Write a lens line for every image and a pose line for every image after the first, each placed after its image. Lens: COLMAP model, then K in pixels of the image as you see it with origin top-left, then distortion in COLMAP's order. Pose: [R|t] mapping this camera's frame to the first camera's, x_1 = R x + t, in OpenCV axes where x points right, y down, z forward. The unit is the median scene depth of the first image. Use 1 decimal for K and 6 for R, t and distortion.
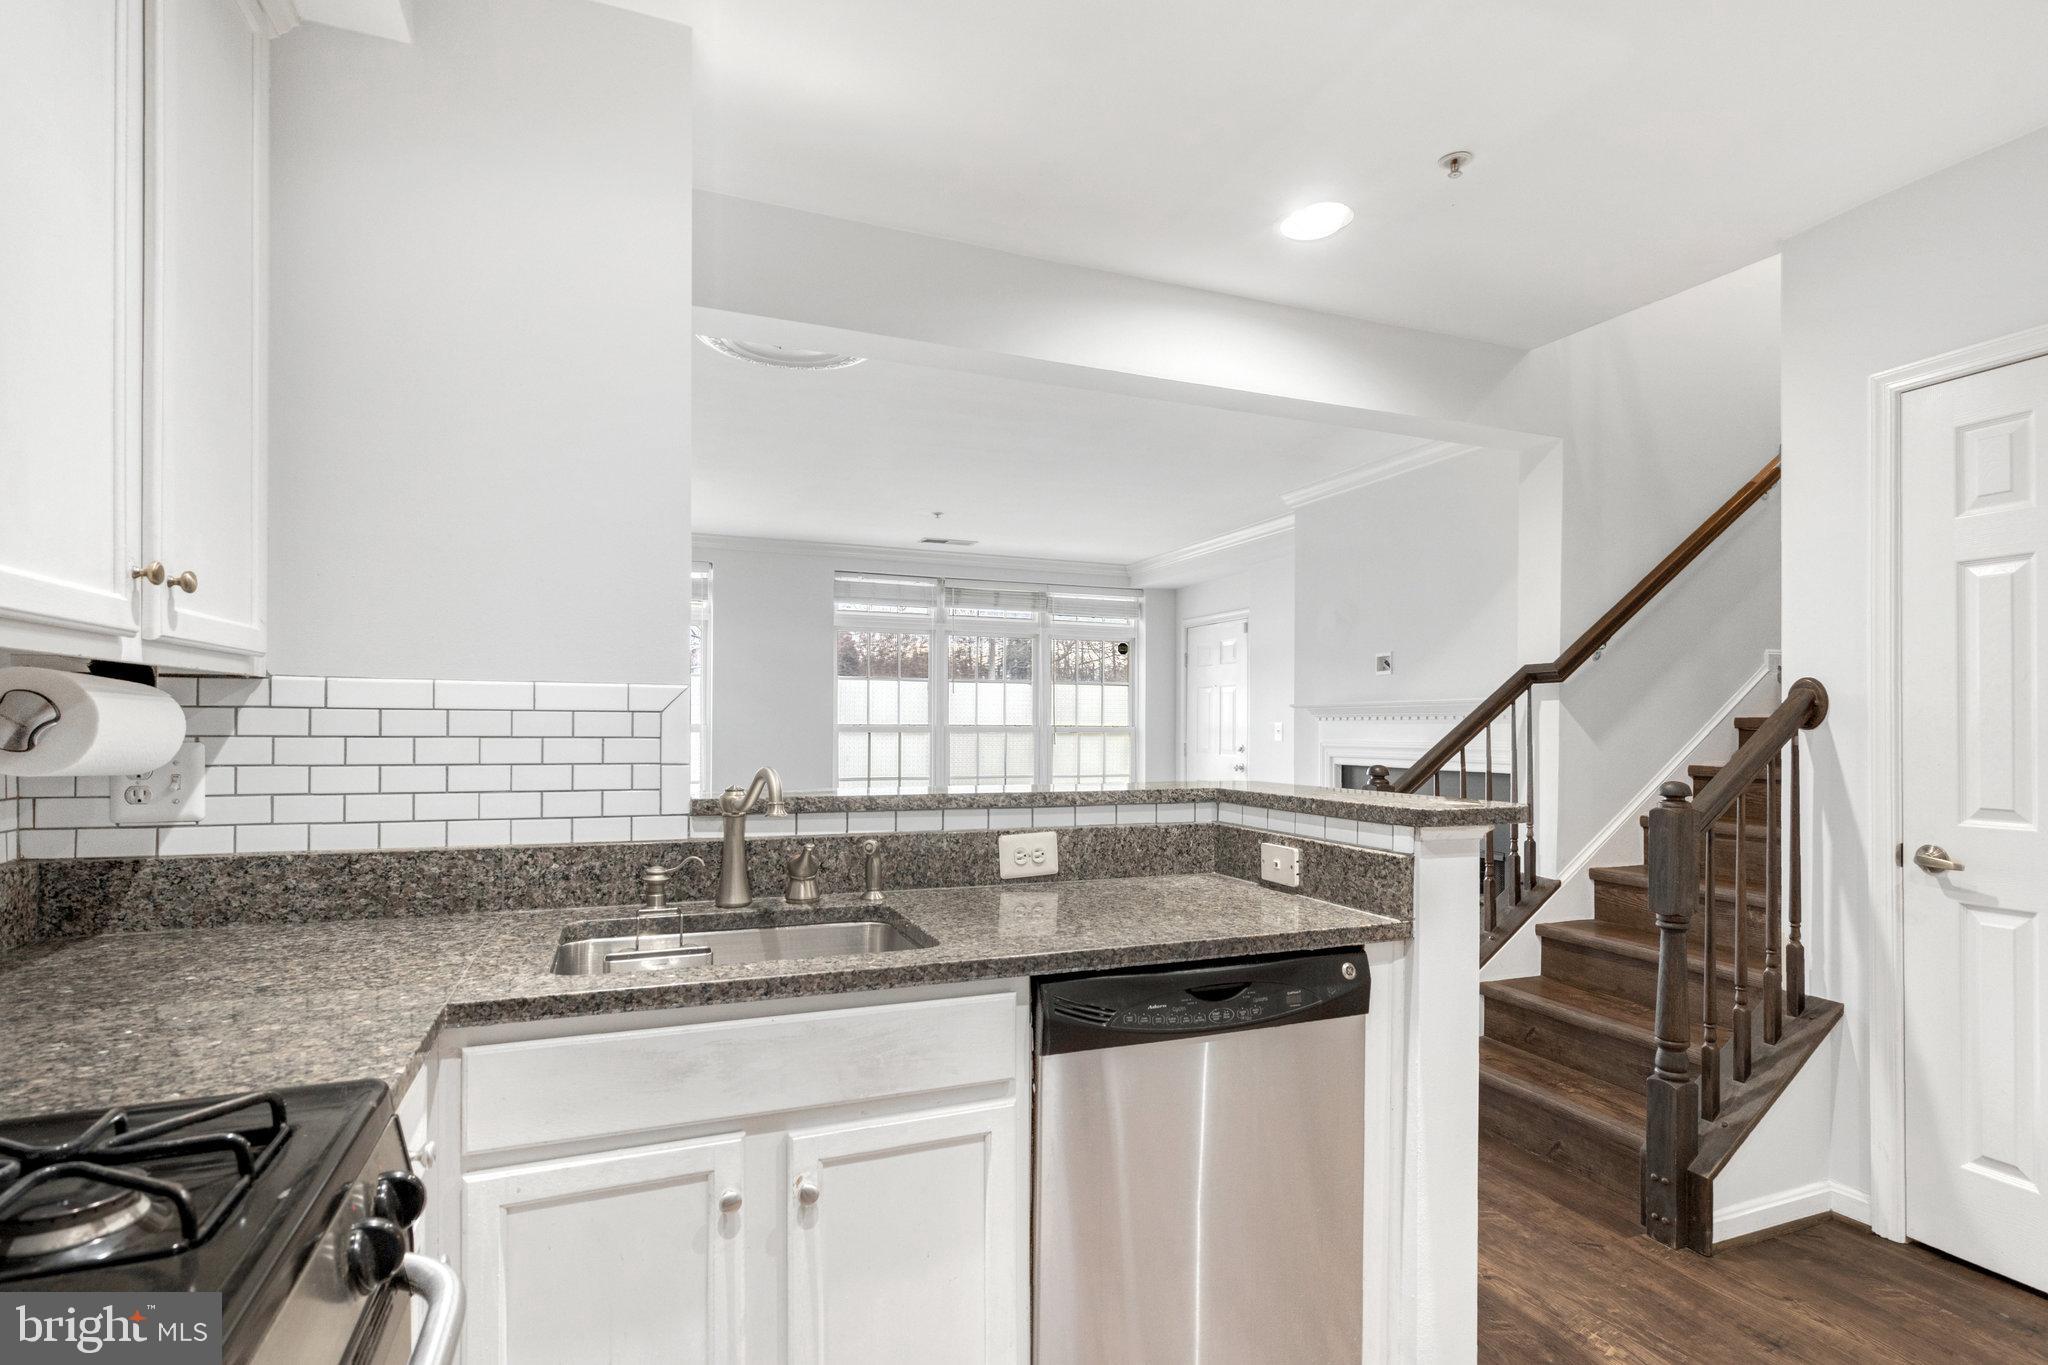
lens RADIAL K [[1046.9, 0, 1034.8], [0, 1046.9, 719.5], [0, 0, 1]] dist [-0.001989, -0.000247]
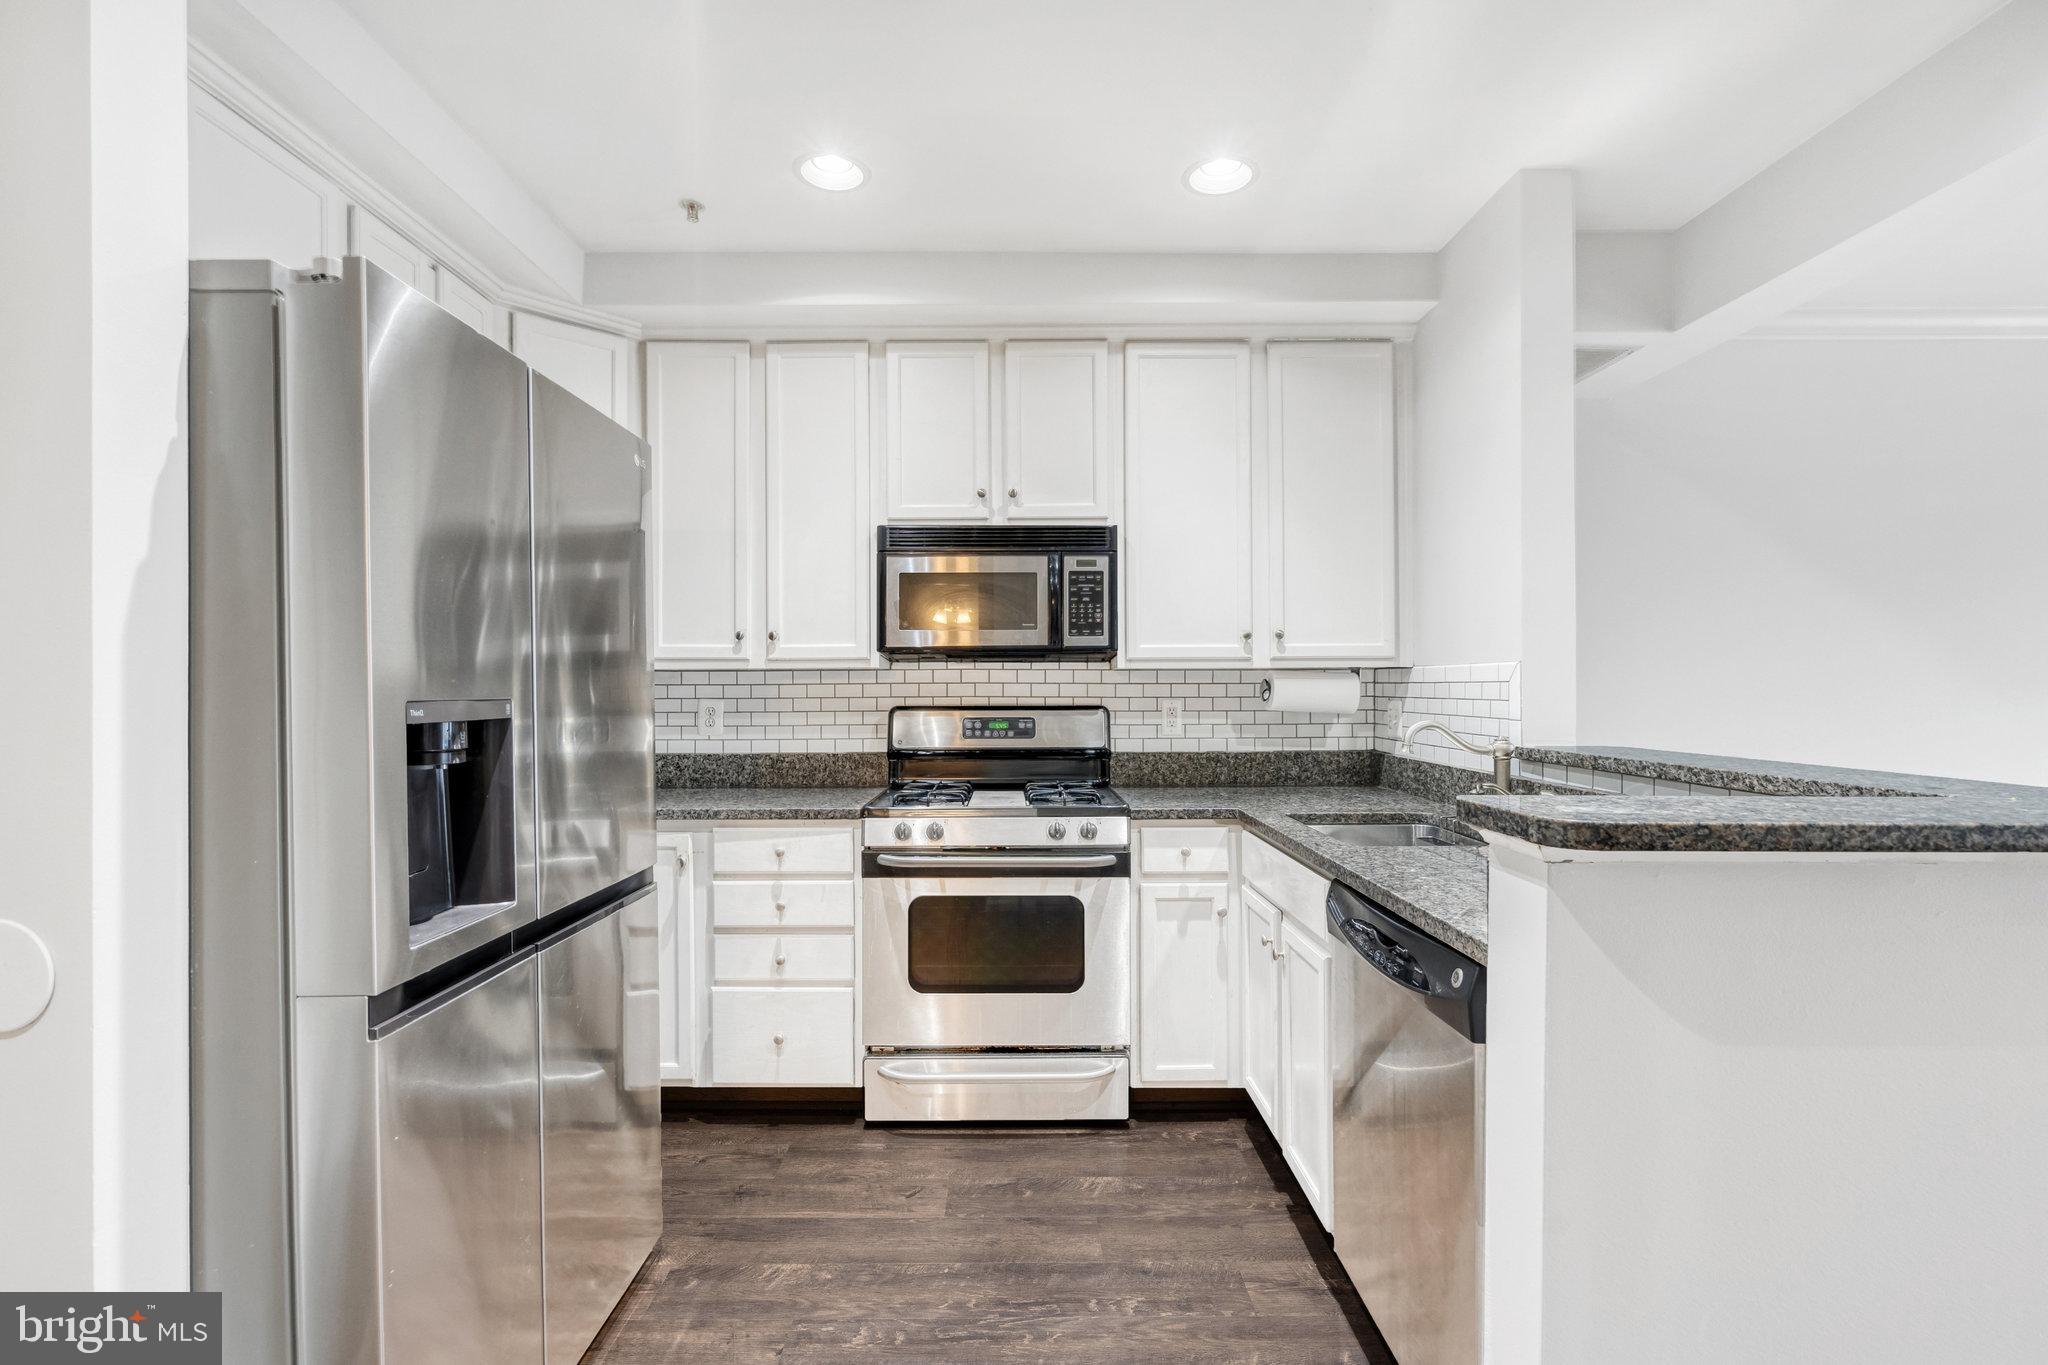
lens RADIAL K [[973.2, 0, 1034.2], [0, 973.2, 680.1], [0, 0, 1]] dist [-0.002400, 0.000036]
pose [[-0.410722, -0.011781, -0.911685, 1.165423], [0.003591, 0.999888, -0.014539, 0.006790], [0.911754, -0.009245, -0.410633, 1.056507]]
